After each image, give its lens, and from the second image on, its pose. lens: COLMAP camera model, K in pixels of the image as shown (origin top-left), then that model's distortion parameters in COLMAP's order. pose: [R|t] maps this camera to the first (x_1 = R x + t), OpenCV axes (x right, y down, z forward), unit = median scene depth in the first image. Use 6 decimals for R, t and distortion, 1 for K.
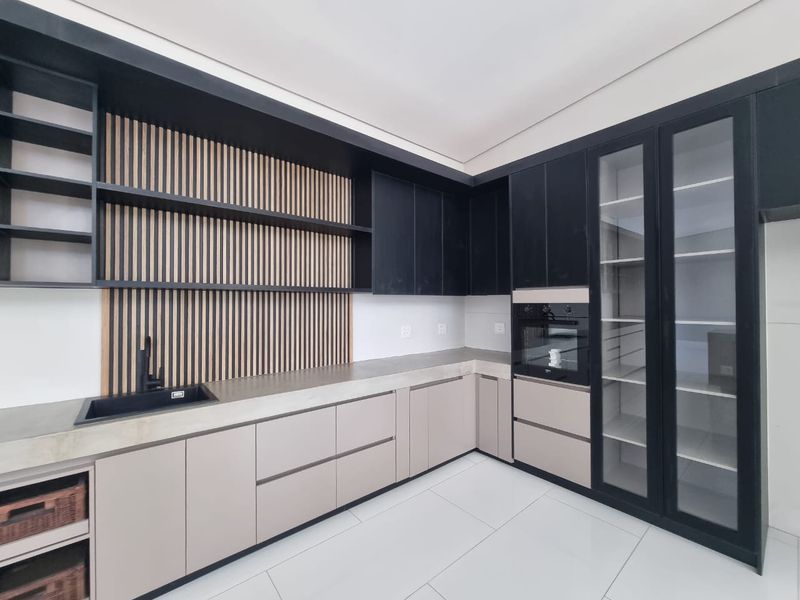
lens RADIAL K [[327.0, 0, 403.9], [0, 327.0, 300.0], [0, 0, 1]] dist [-0.001037, 0.000794]
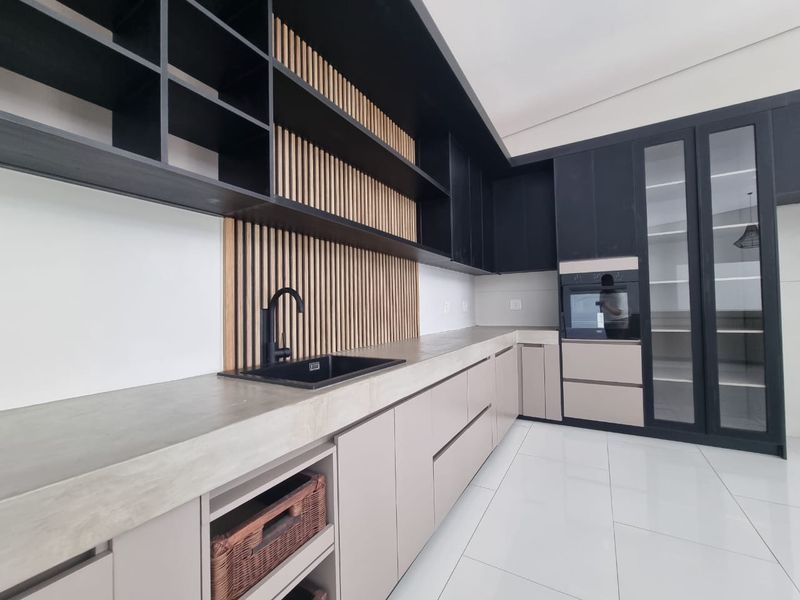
lens RADIAL K [[327.0, 0, 401.7], [0, 327.0, 298.2], [0, 0, 1]] dist [-0.001037, 0.000794]
pose [[0.942262, -0.007070, 0.334801, -0.670314], [0.014595, 0.999694, -0.019966, 0.131354], [-0.334558, 0.023700, 0.942077, 0.181313]]
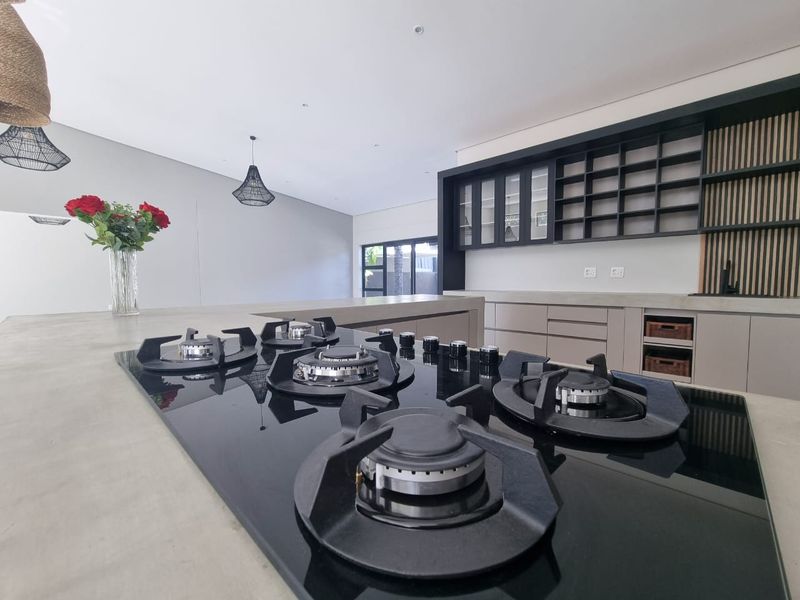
lens RADIAL K [[327.0, 0, 394.5], [0, 327.0, 298.7], [0, 0, 1]] dist [-0.001037, 0.000794]
pose [[0.103629, 0.049985, -0.993359, 0.580034], [0.004164, 0.998706, 0.050688, 0.184327], [0.994607, -0.009389, 0.103286, -0.713876]]
